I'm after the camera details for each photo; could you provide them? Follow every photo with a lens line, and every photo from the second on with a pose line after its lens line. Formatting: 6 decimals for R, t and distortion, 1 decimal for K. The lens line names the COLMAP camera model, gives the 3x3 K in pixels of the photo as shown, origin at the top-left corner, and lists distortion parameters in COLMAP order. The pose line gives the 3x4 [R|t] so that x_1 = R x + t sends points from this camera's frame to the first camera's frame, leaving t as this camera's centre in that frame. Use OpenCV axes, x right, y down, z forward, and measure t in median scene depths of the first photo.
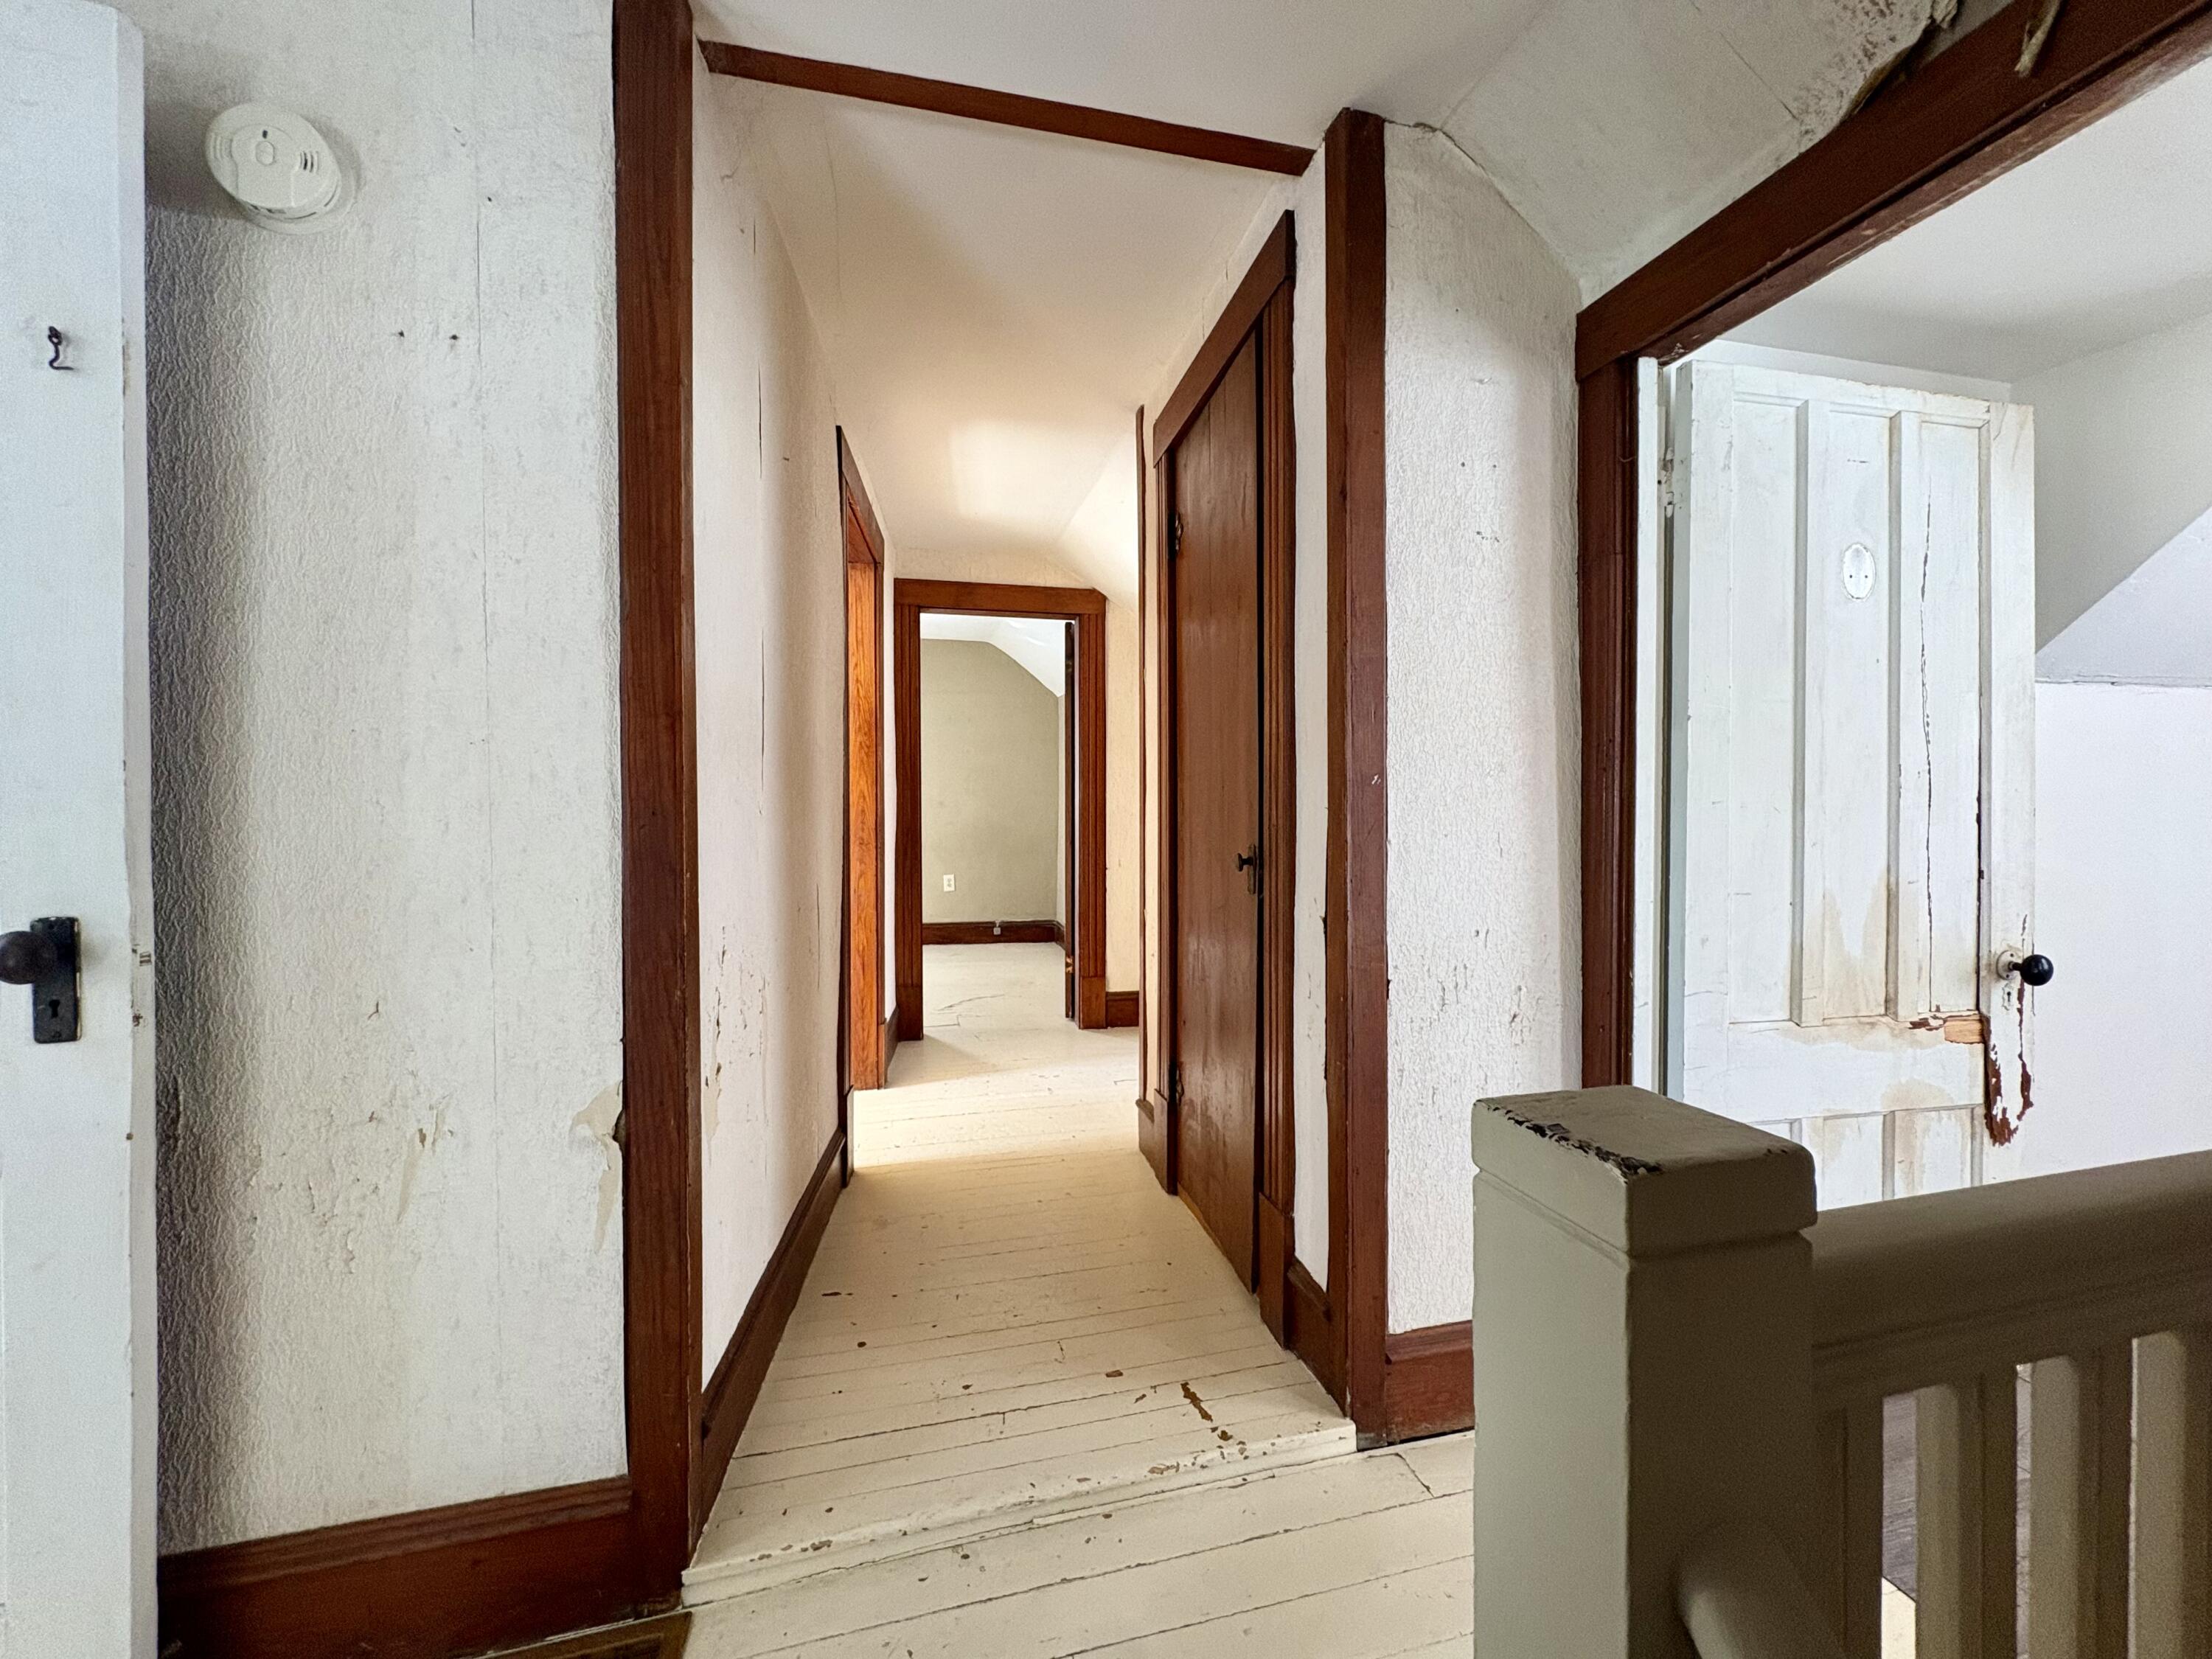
lens RADIAL K [[880.9, 0, 1108.1], [0, 880.9, 822.4], [0, 0, 1]] dist [0.003483, -0.000706]
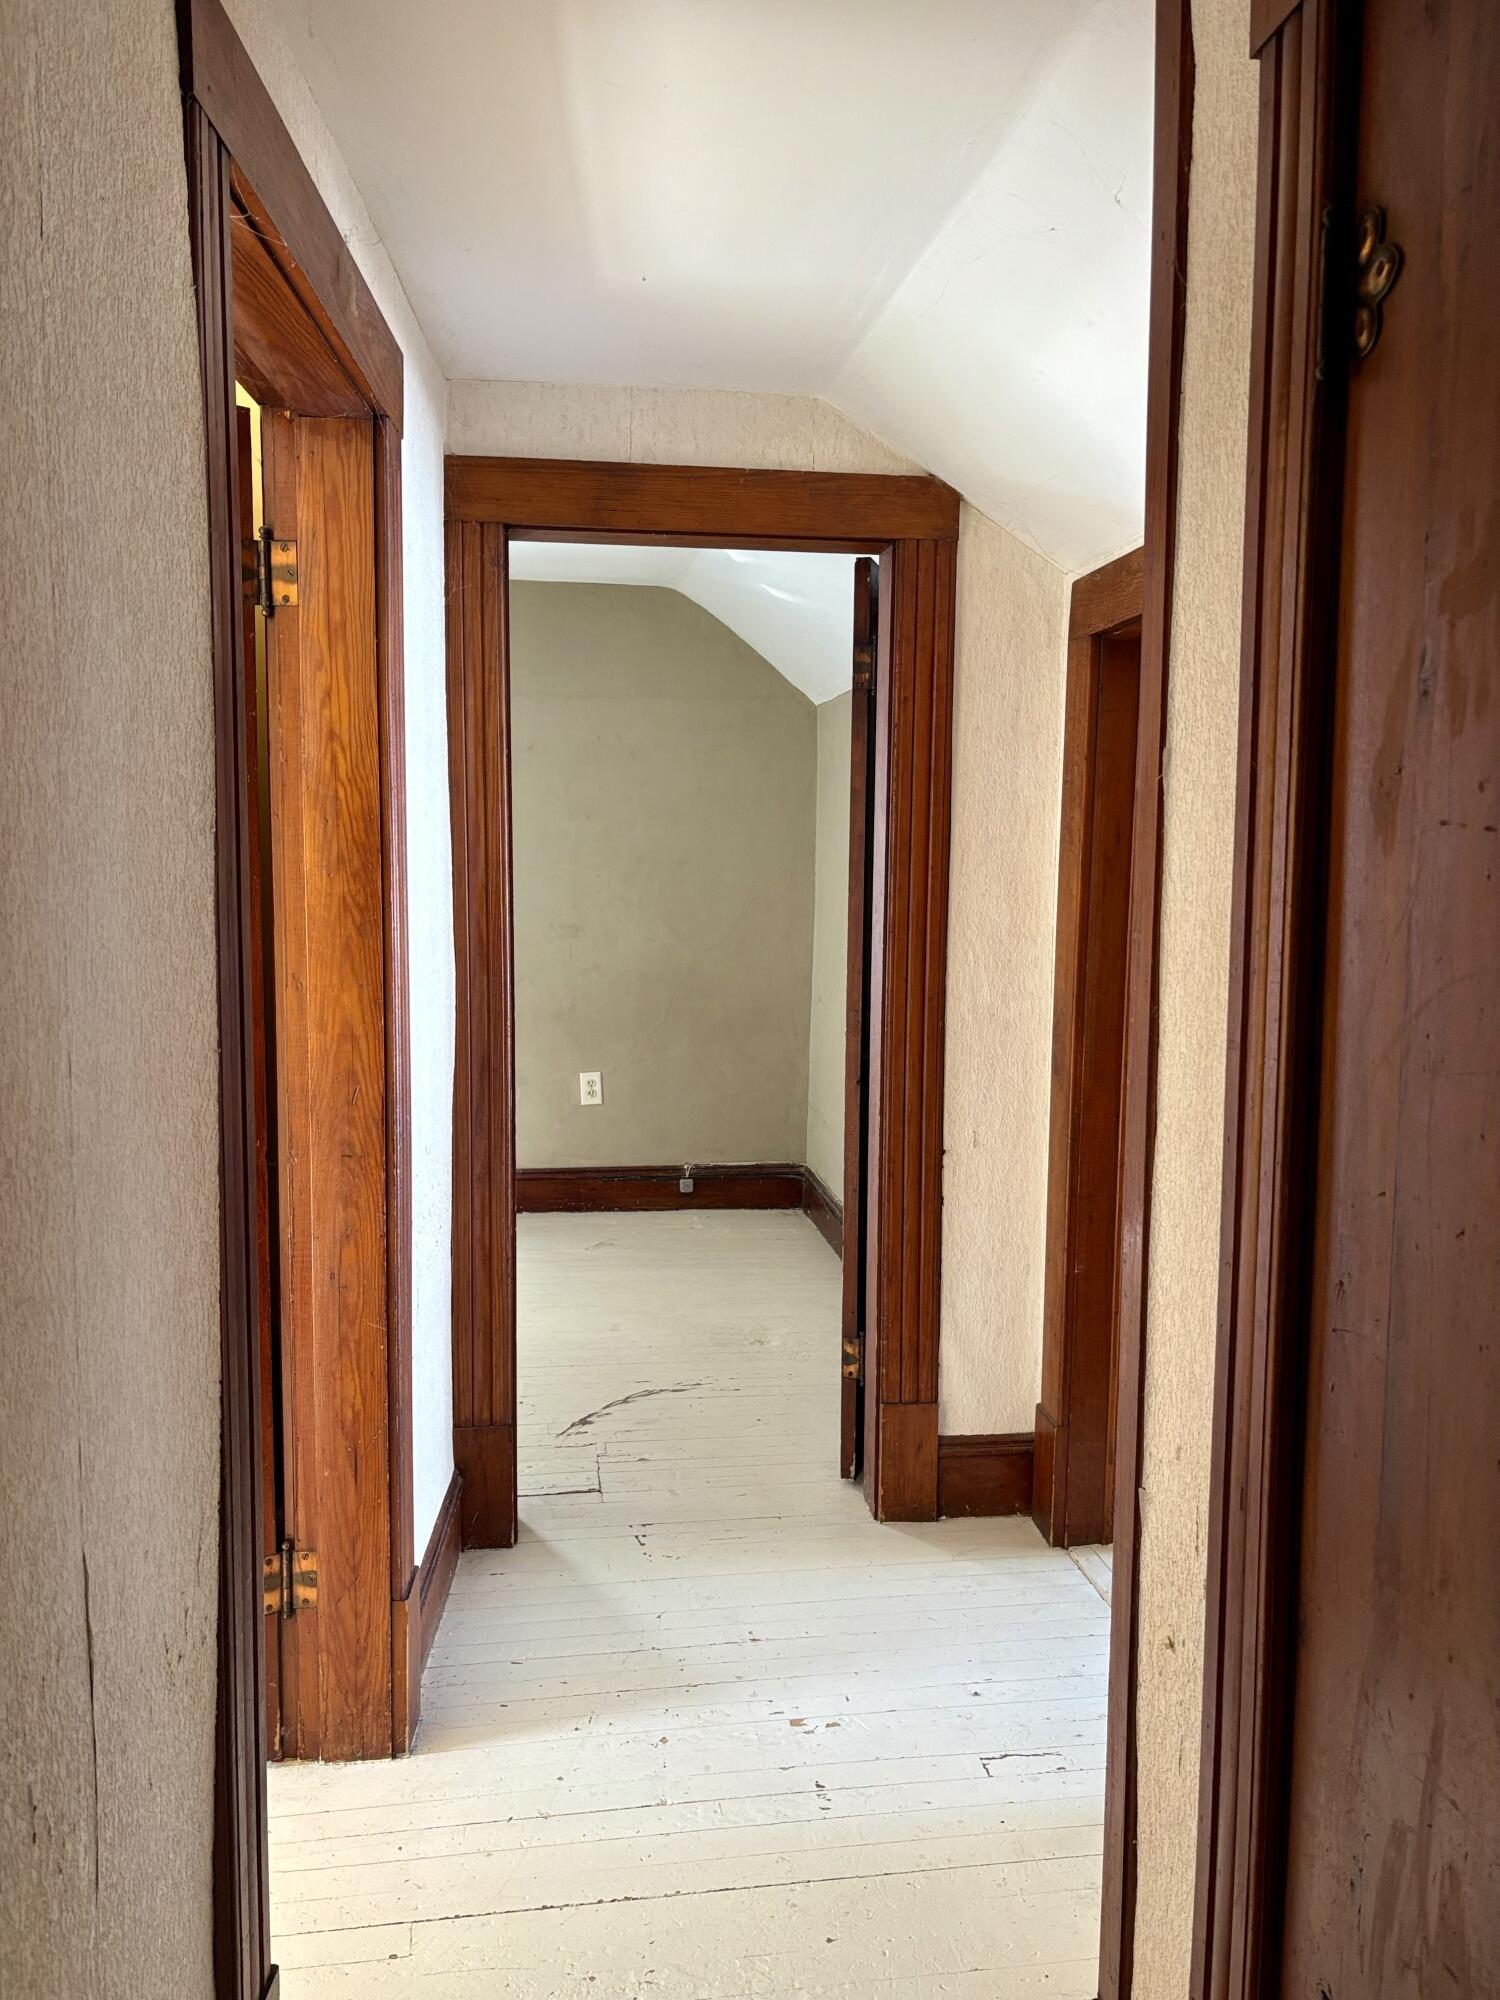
lens RADIAL K [[1506.9, 0, 748.5], [0, 1506.9, 999.7], [0, 0, 1]] dist [-0.007408, -0.002931]
pose [[0.996444, 0.018120, -0.082284, -0.037033], [-0.011248, 0.996467, 0.083233, -0.078015], [0.083502, -0.082012, 0.993127, 0.271807]]
